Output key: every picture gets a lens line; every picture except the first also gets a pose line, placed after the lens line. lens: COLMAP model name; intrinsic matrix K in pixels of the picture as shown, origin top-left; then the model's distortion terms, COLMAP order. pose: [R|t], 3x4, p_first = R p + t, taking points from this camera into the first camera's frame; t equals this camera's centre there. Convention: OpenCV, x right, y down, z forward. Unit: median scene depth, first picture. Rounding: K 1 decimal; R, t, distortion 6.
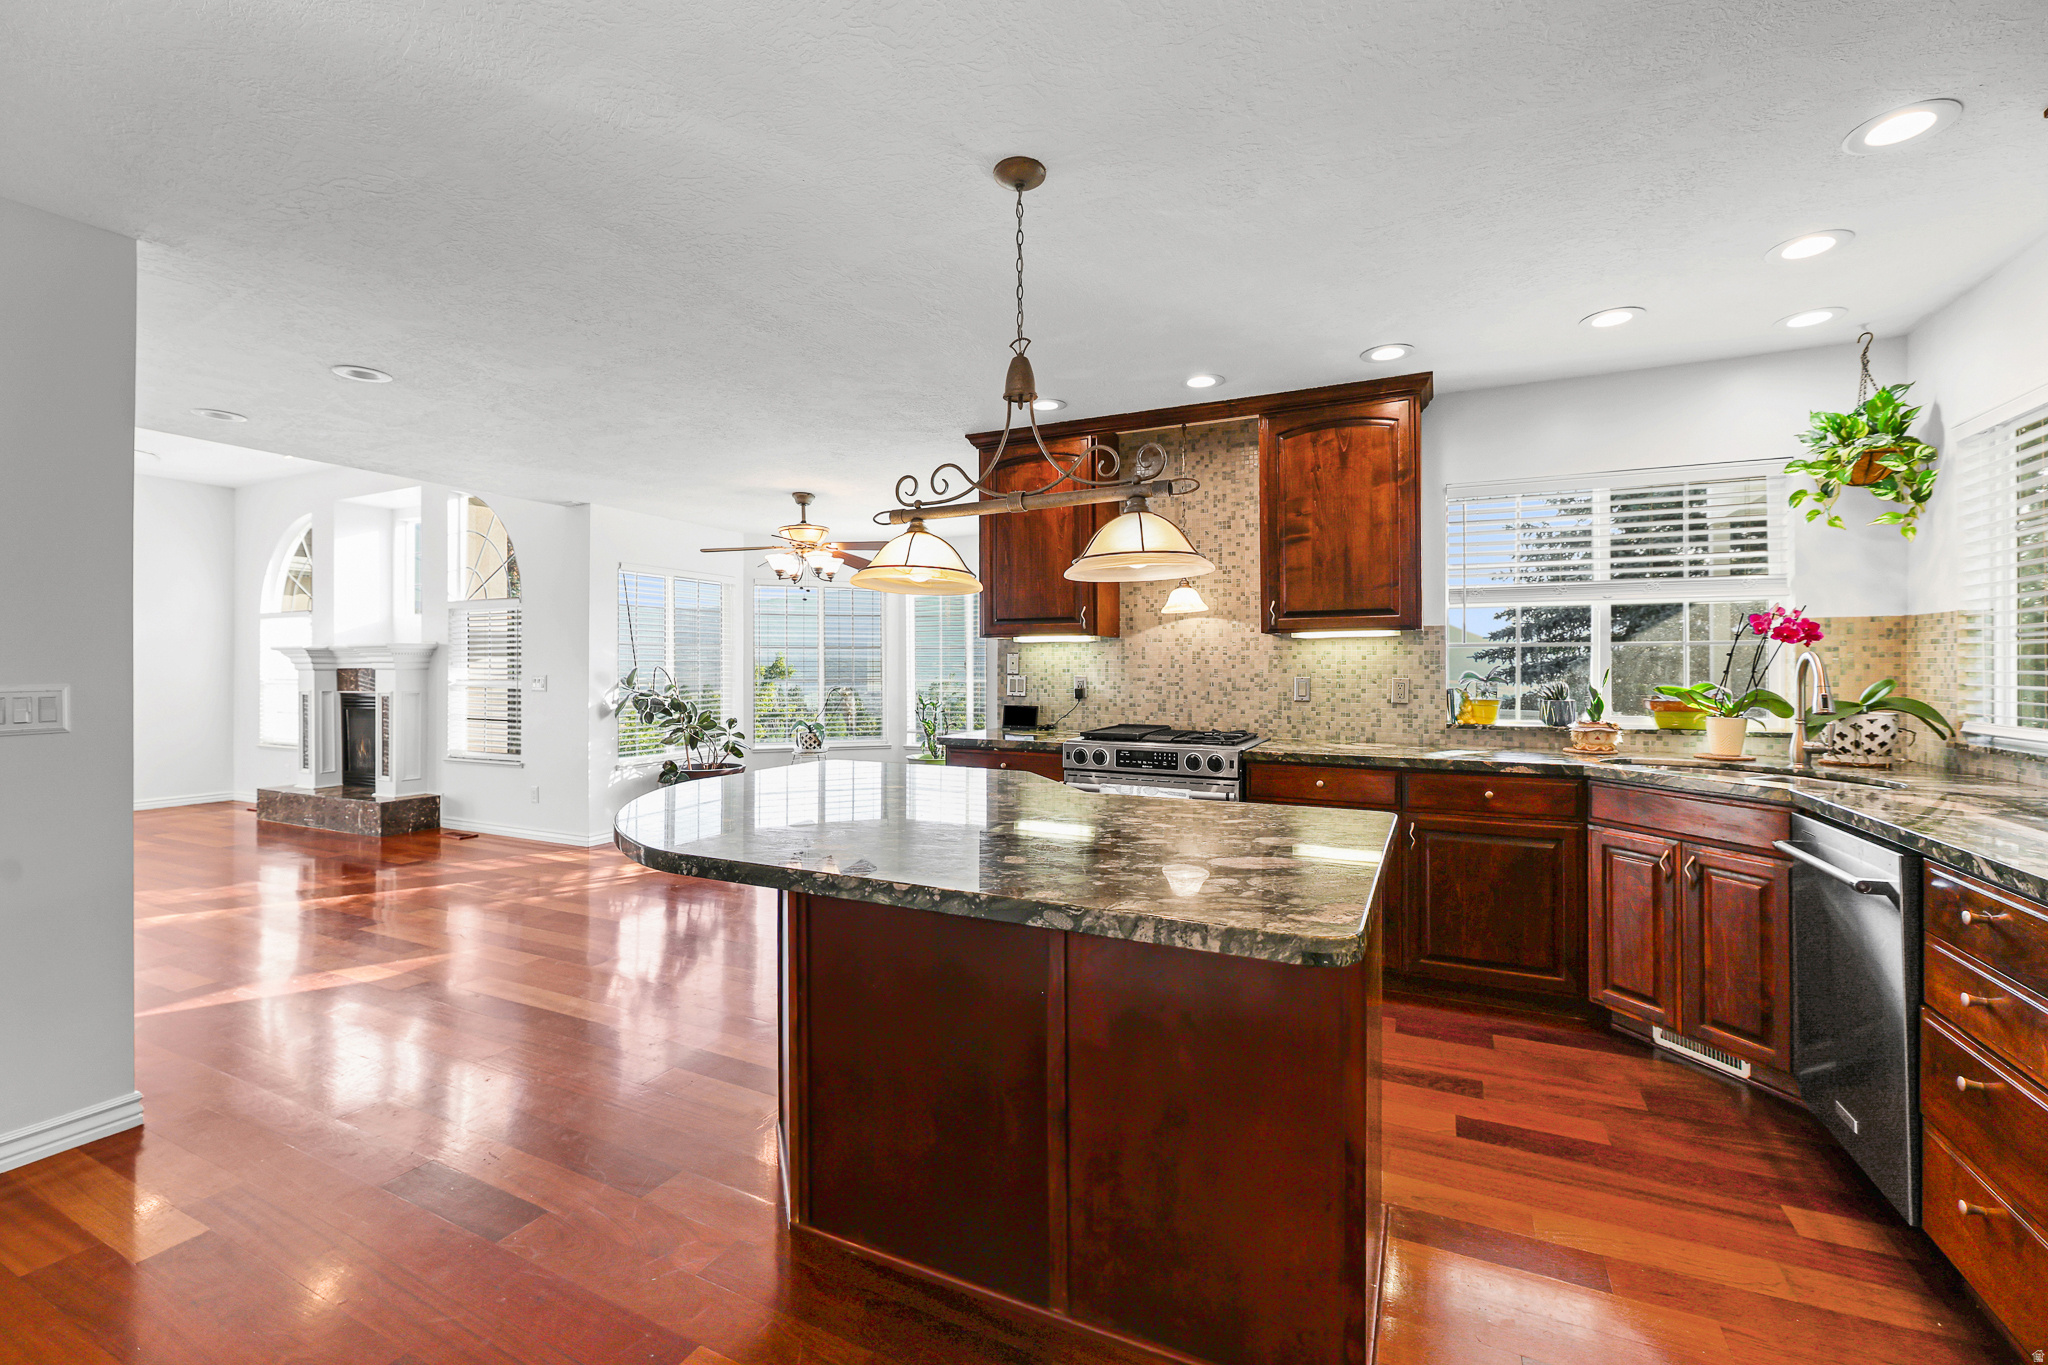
lens RADIAL K [[830.6, 0, 1051.5], [0, 830.6, 667.8], [0, 0, 1]] dist [-0.007237, 0.000473]
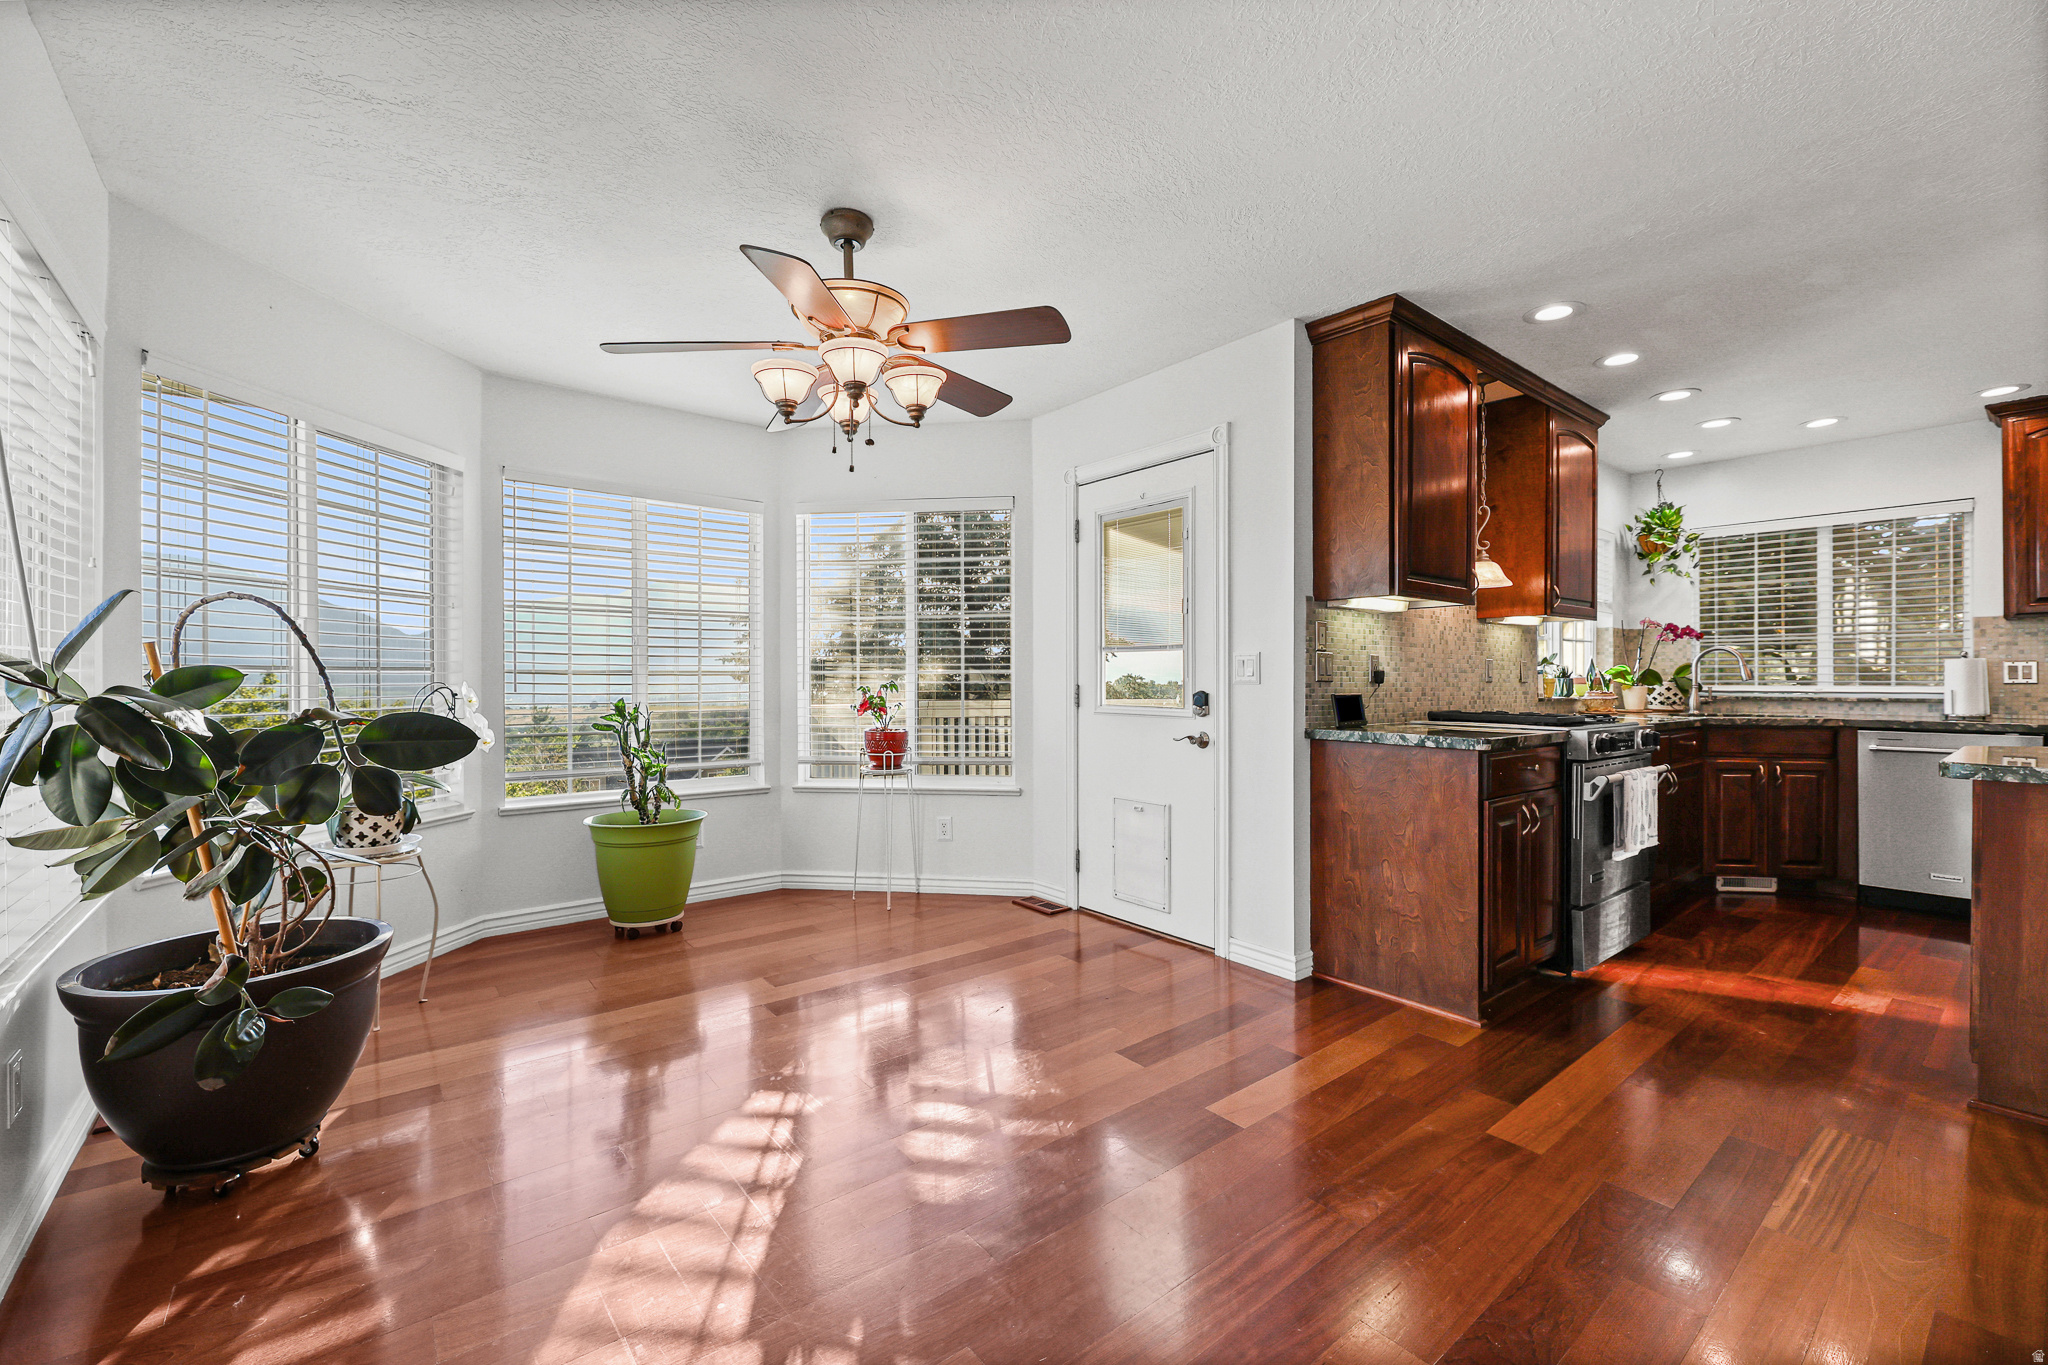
lens RADIAL K [[830.6, 0, 1023.9], [0, 830.6, 679.4], [0, 0, 1]] dist [-0.007237, 0.000473]
pose [[0.460986, -0.000564, 0.887407, -0.934438], [-0.002312, 0.999996, 0.001836, 0.036983], [-0.887404, -0.002898, 0.460983, 1.057262]]
